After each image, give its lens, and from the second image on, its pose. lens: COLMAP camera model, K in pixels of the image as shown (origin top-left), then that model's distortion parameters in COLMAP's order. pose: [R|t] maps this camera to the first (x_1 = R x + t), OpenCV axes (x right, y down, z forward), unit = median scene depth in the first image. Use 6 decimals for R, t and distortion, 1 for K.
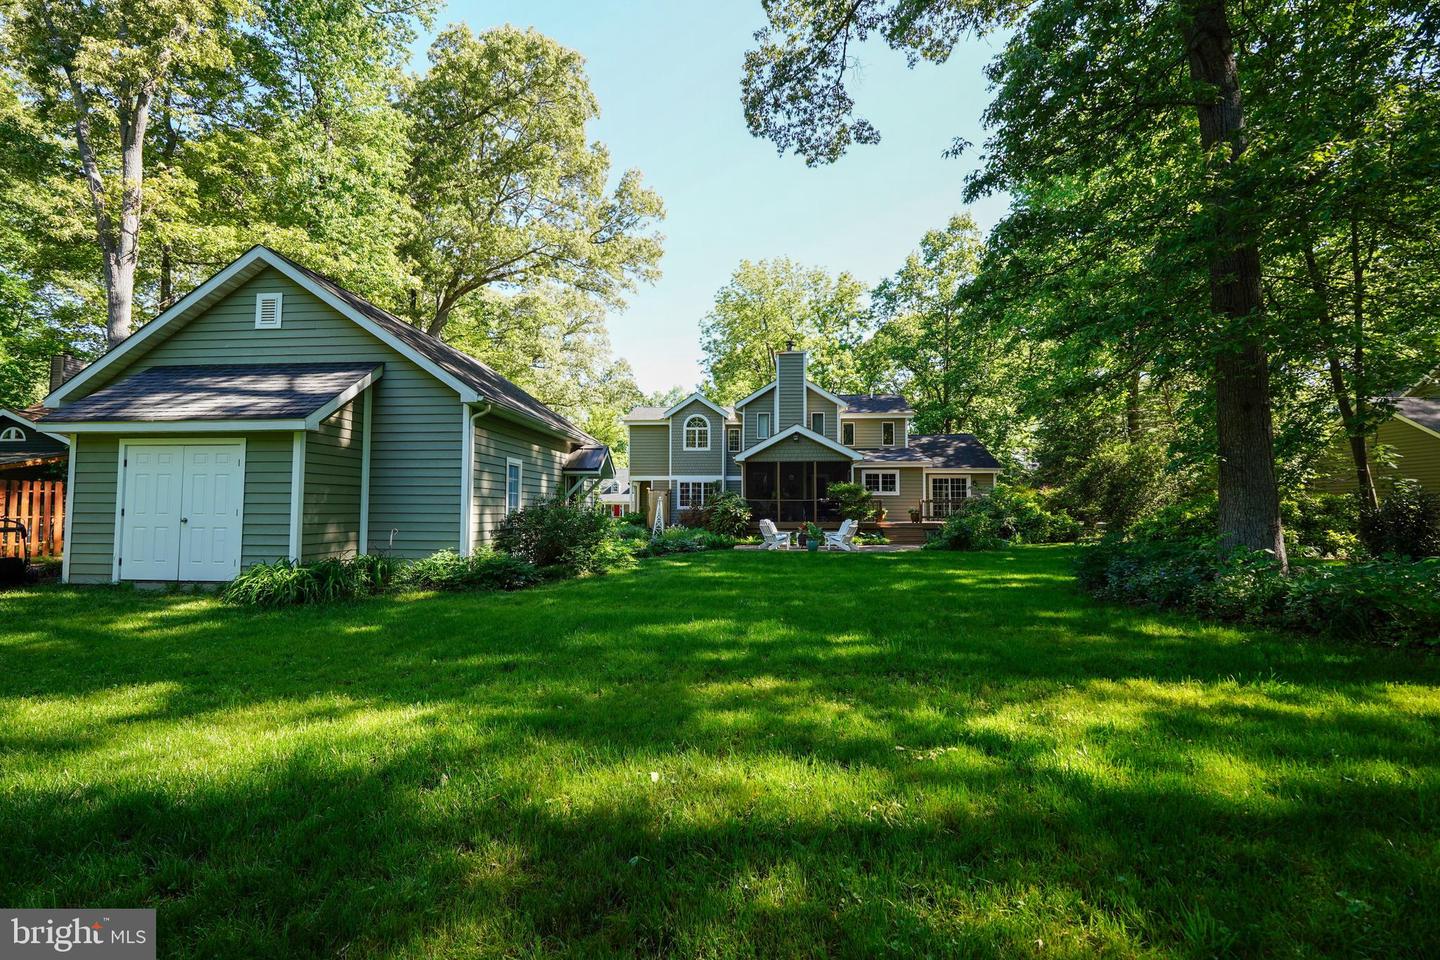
lens RADIAL K [[630.1, 0, 710.8], [0, 630.1, 486.5], [0, 0, 1]] dist [0.000461, 0.000031]
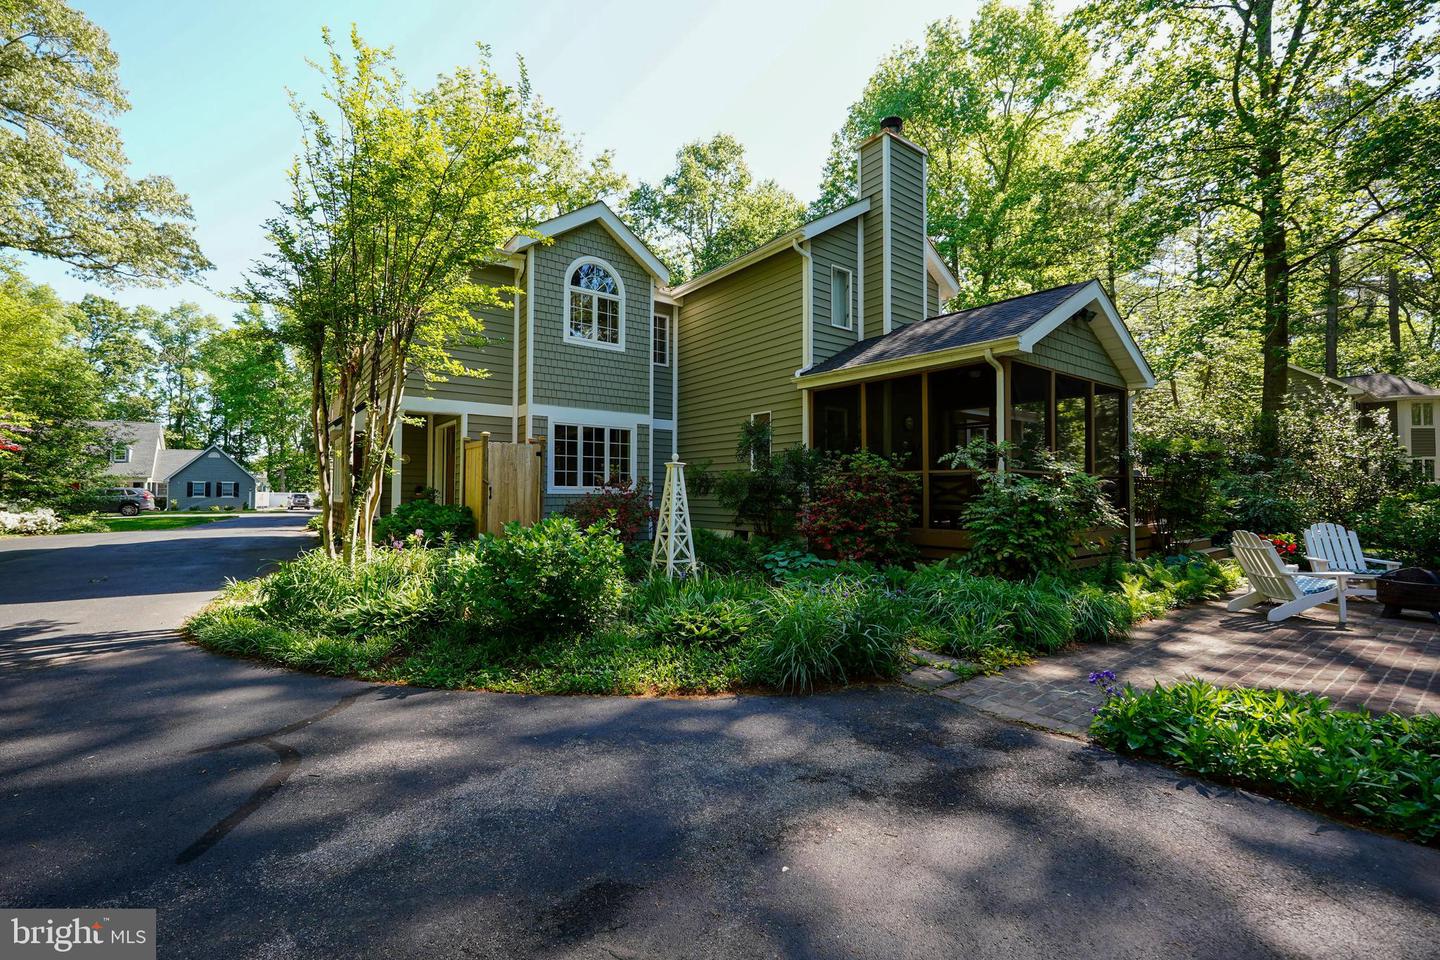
lens RADIAL K [[615.4, 0, 717.7], [0, 615.4, 481.0], [0, 0, 1]] dist [-0.000622, 0.000107]
pose [[0.755084, 0.011846, 0.655521, -0.253362], [-0.023367, 0.999688, 0.008850, 0.025977], [-0.655211, -0.022000, 0.755125, 0.755251]]
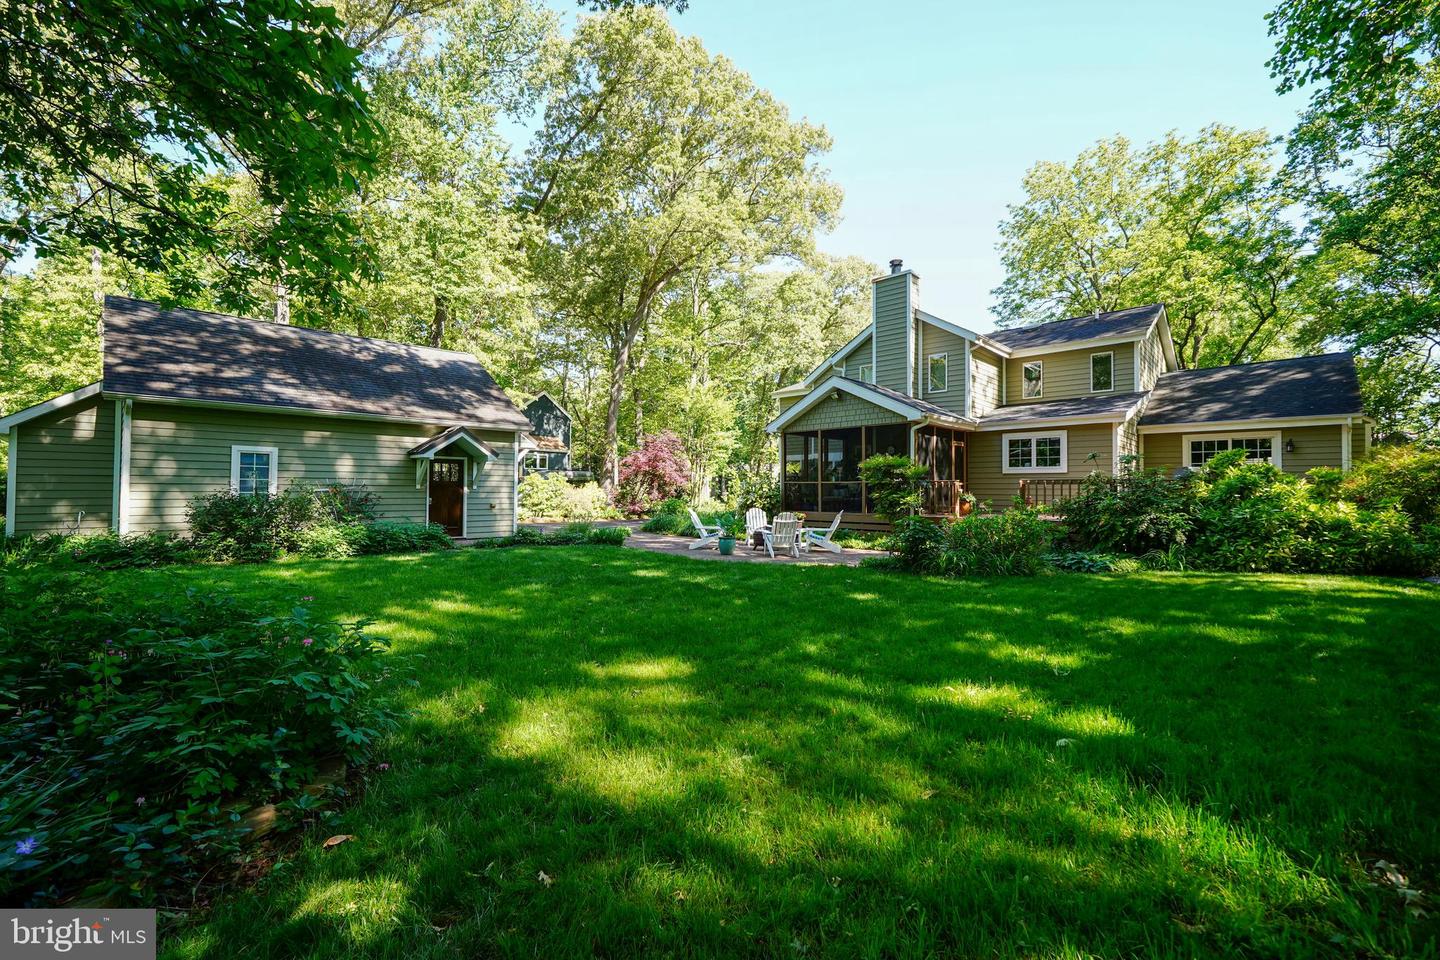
lens RADIAL K [[618.1, 0, 720.0], [0, 618.1, 480.0], [0, 0, 1]] dist [0.027308, 0.000060]
pose [[0.779550, -0.010141, -0.626257, 0.414002], [0.022025, 0.999694, 0.011229, 0.007066], [0.625952, -0.022547, 0.779536, 0.320792]]
